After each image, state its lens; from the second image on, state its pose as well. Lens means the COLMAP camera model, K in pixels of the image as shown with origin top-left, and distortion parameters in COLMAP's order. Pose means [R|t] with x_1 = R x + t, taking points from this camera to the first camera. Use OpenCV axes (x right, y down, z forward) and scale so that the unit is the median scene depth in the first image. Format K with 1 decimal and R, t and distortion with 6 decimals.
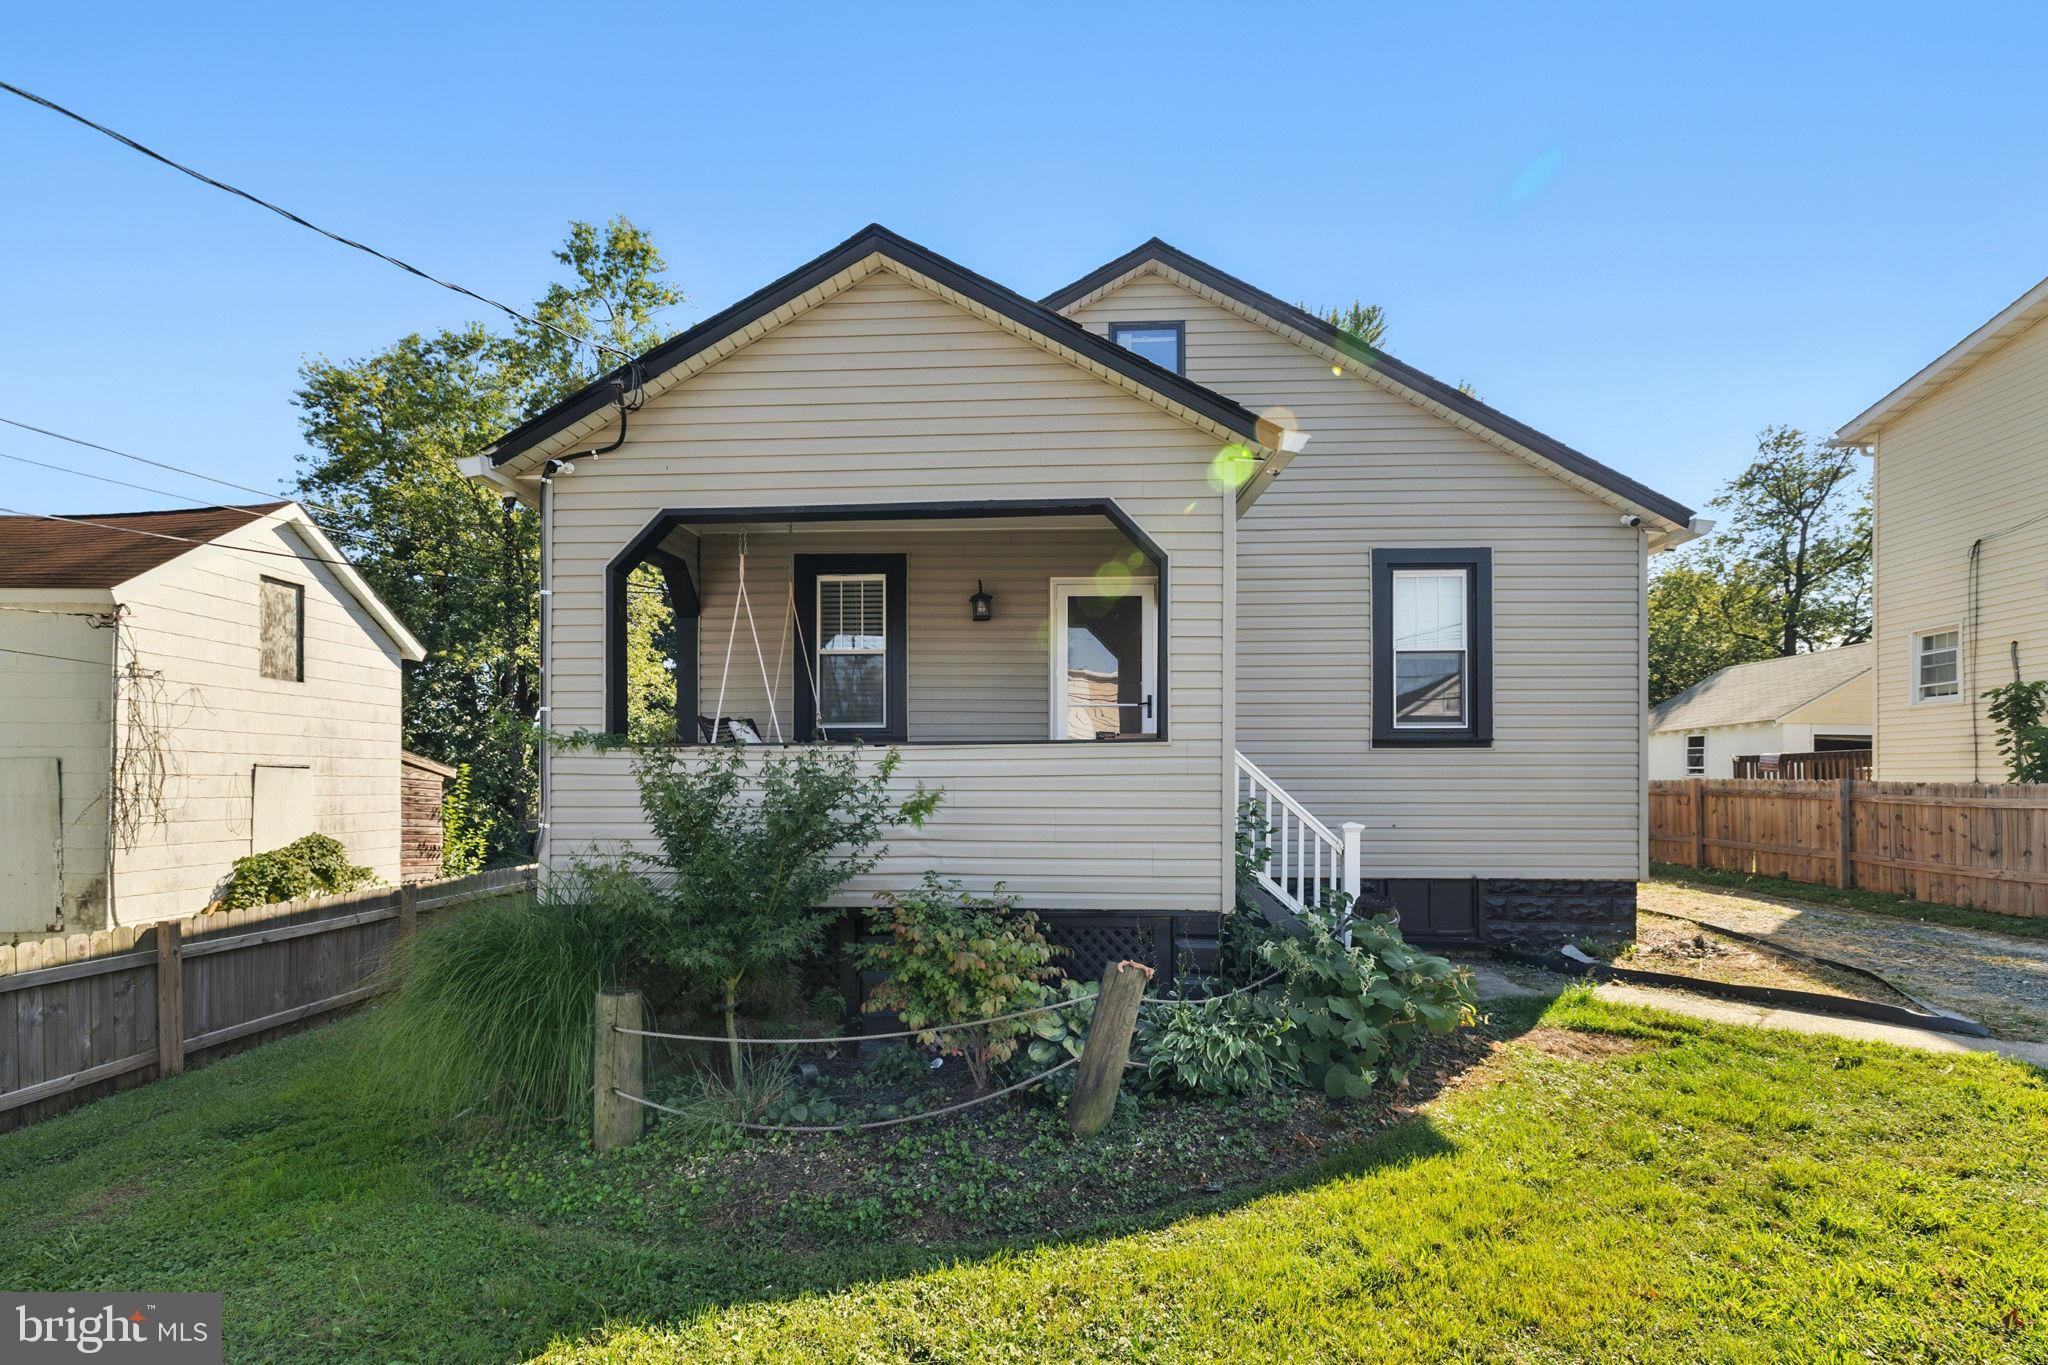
lens RADIAL K [[943.9, 0, 1022.1], [0, 943.9, 777.3], [0, 0, 1]] dist [-0.001741, -0.000135]
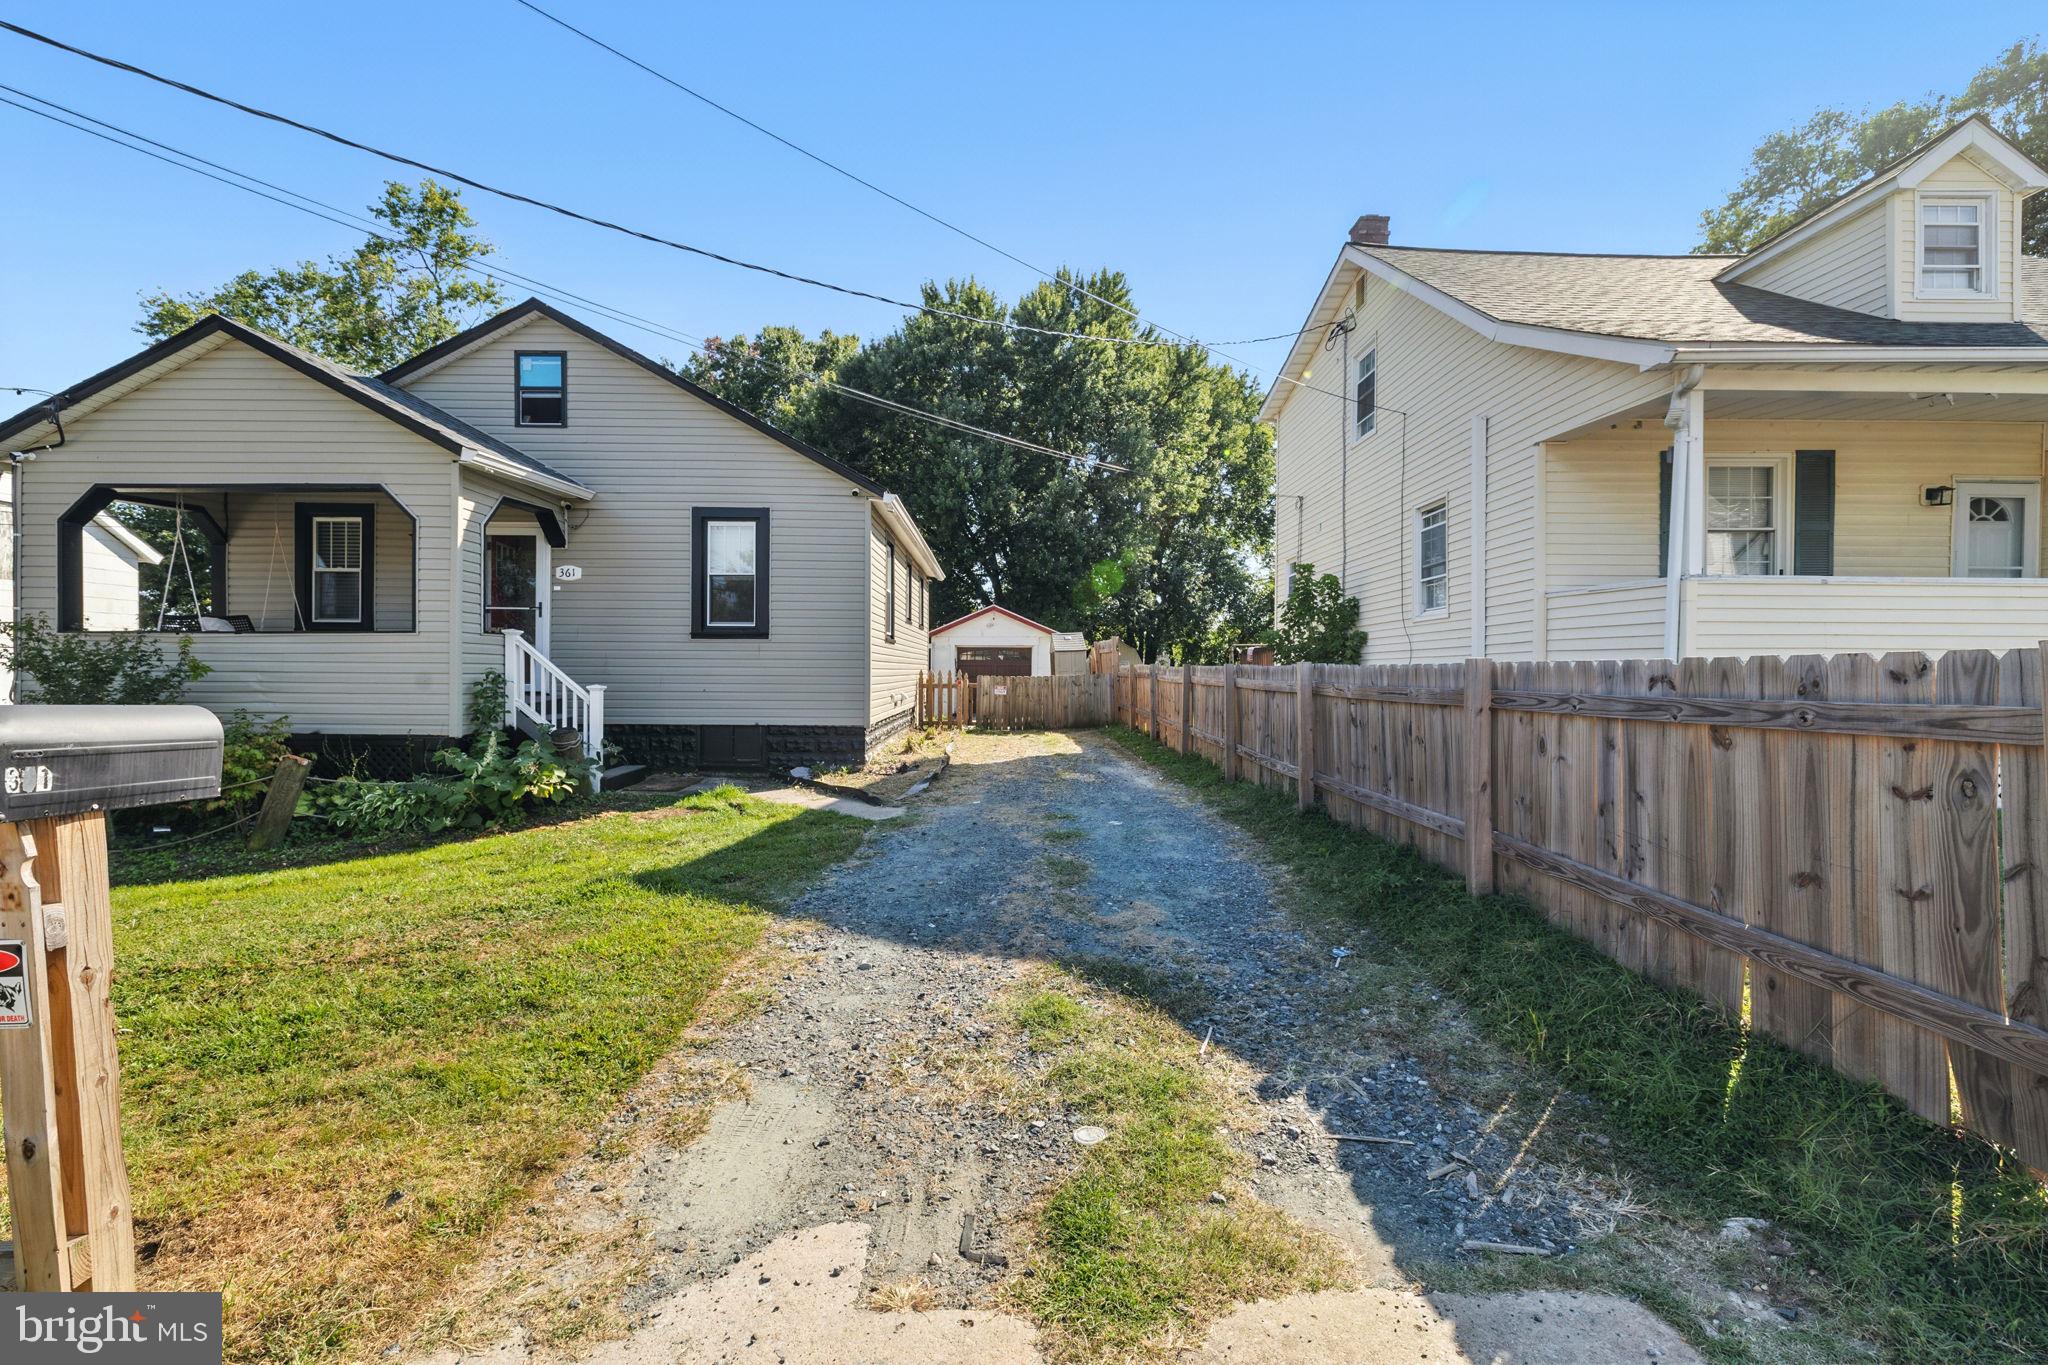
lens RADIAL K [[866.7, 0, 1021.8], [0, 866.7, 676.3], [0, 0, 1]] dist [0.001940, 0.000044]
pose [[0.997885, 0.005691, 0.064752, 0.804338], [-0.006382, 0.999925, 0.010474, 0.011359], [-0.064688, -0.010865, 0.997846, -0.420013]]
